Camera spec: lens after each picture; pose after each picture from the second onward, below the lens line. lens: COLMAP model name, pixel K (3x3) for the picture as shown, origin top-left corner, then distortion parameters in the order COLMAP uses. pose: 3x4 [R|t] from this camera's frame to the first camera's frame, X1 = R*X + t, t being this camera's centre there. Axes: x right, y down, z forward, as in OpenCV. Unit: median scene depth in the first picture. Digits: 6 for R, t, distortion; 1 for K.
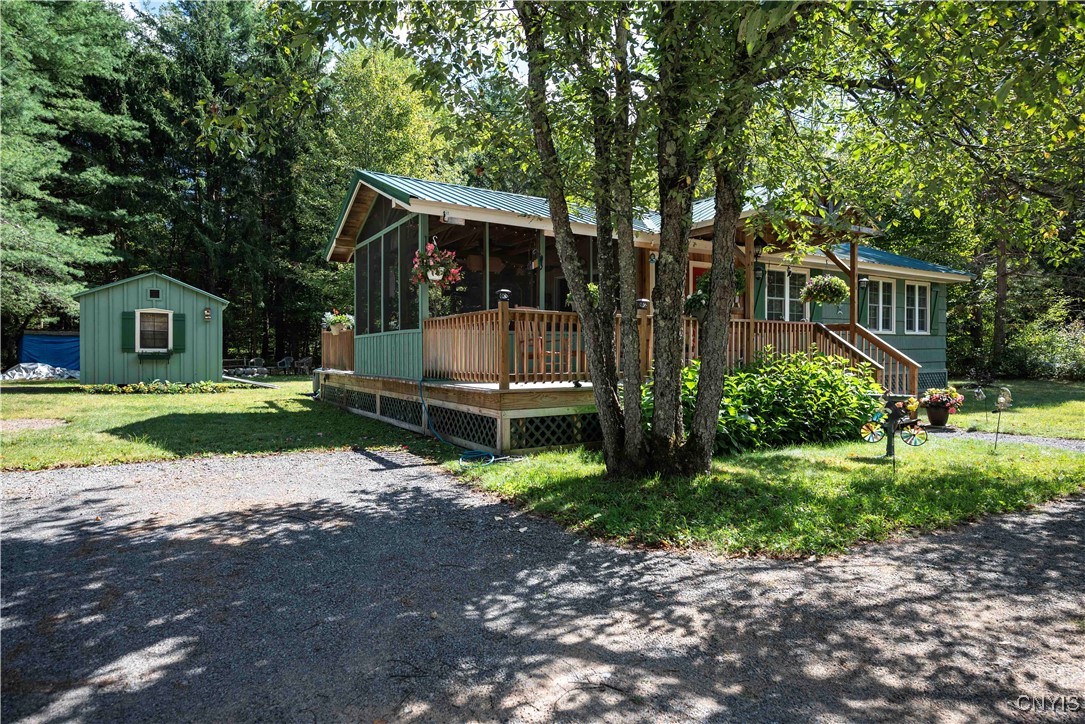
lens RADIAL K [[594.3, 0, 547.4], [0, 594.3, 359.8], [0, 0, 1]] dist [0.001592, 0.000139]
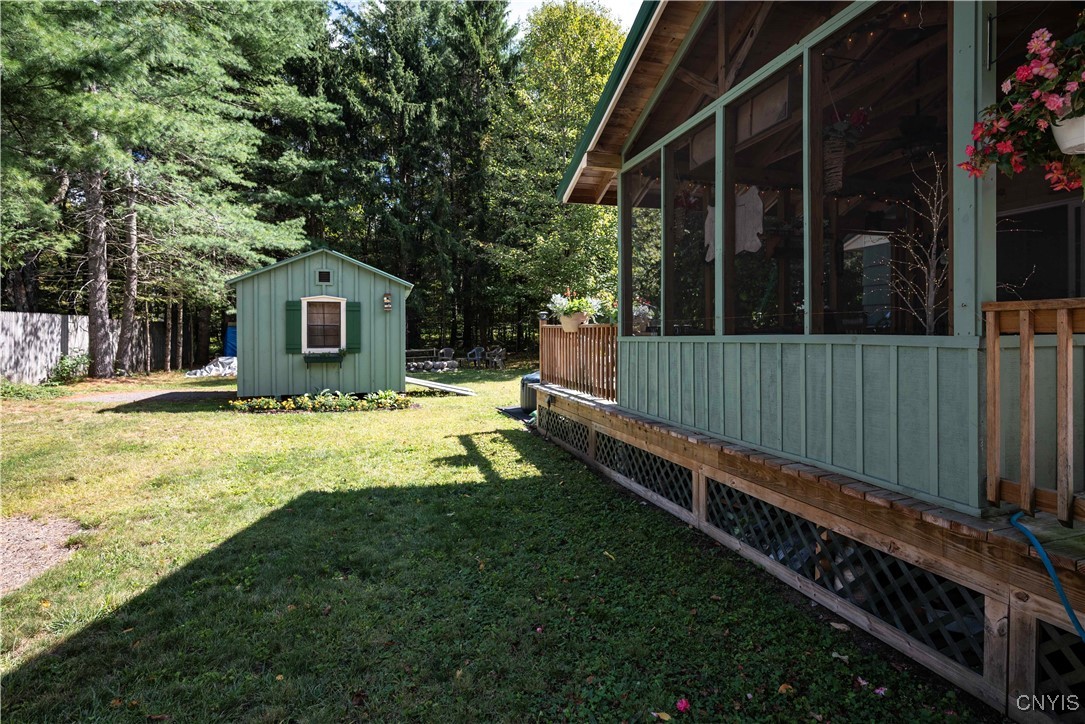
lens RADIAL K [[551.3, 0, 569.3], [0, 551.3, 330.7], [0, 0, 1]] dist [-0.012759, -0.000451]
pose [[0.972732, -0.009664, -0.231732, -0.129863], [0.006462, 0.999873, -0.014573, -0.019831], [0.231844, 0.012678, 0.972670, 0.262774]]
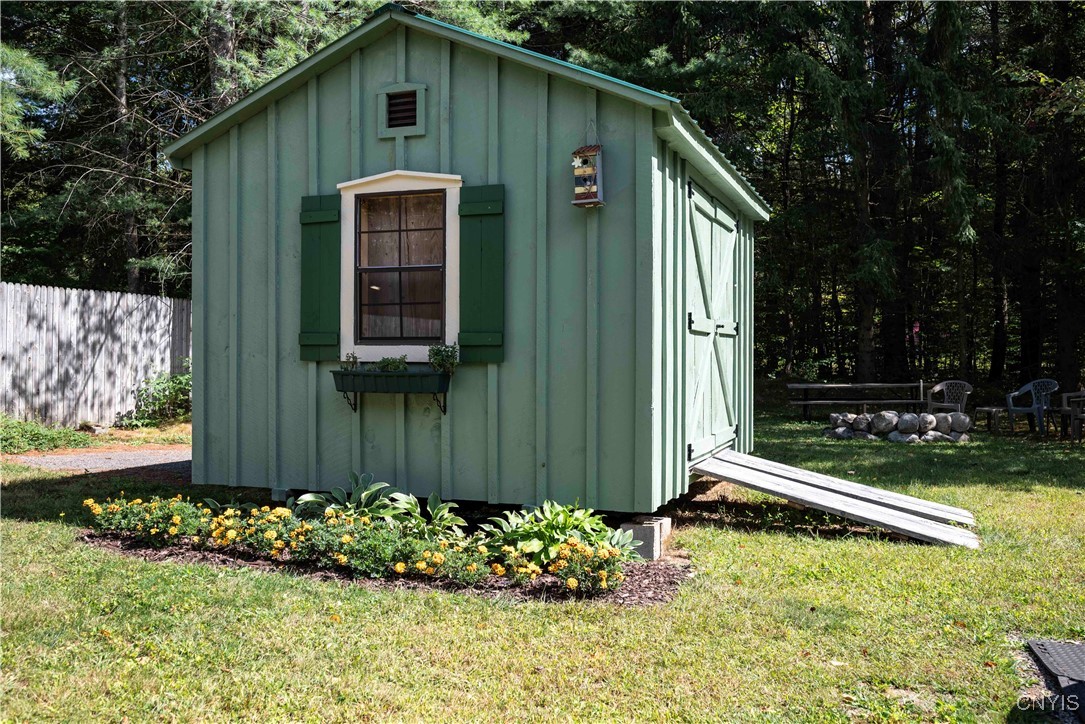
lens RADIAL K [[933.2, 0, 546.8], [0, 933.2, 355.5], [0, 0, 1]] dist [0.001339, -0.000585]
pose [[0.606912, -0.009624, -0.794711, -0.230548], [-0.010233, 0.999749, -0.019921, -0.005705], [0.794703, 0.020223, 0.606661, 0.562810]]
